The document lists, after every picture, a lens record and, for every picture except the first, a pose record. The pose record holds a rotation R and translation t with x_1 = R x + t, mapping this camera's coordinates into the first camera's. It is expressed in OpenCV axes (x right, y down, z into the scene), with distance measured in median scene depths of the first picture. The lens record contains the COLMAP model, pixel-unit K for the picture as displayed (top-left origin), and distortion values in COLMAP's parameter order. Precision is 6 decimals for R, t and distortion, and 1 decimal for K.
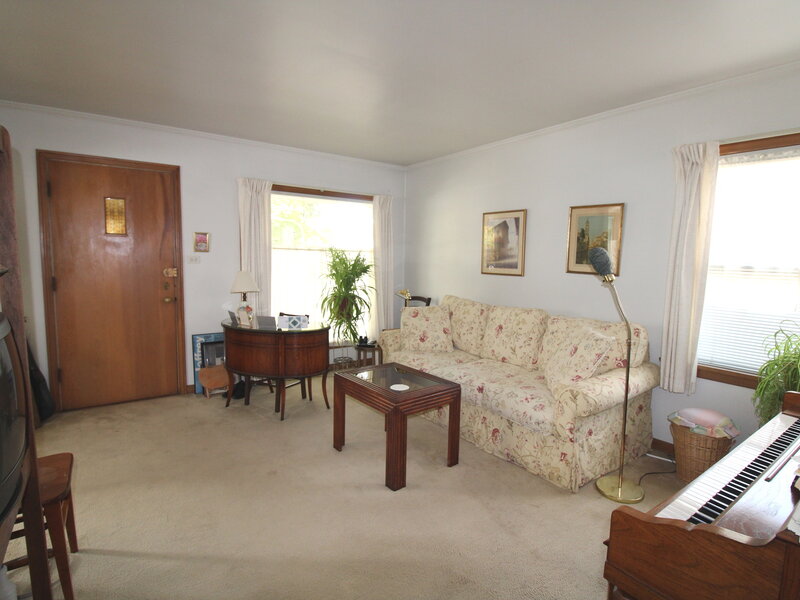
lens RADIAL K [[420.7, 0, 401.4], [0, 420.7, 302.2], [0, 0, 1]] dist [-0.013941, -0.002493]
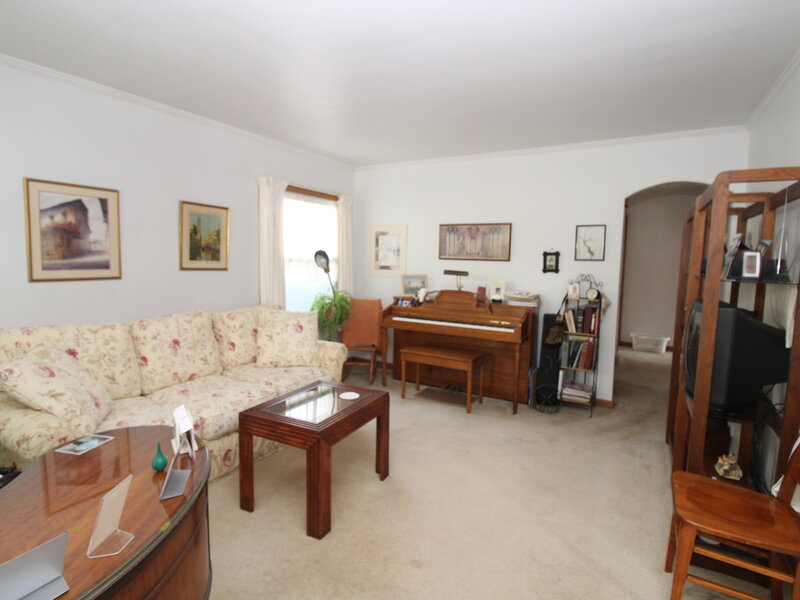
lens RADIAL K [[420.7, 0, 399.3], [0, 420.7, 300.6], [0, 0, 1]] dist [-0.013941, -0.002493]
pose [[-0.412573, -0.116640, 0.903426, -0.604296], [0.076055, 0.983895, 0.161761, -0.106286], [-0.907744, 0.135448, -0.397057, 0.846310]]
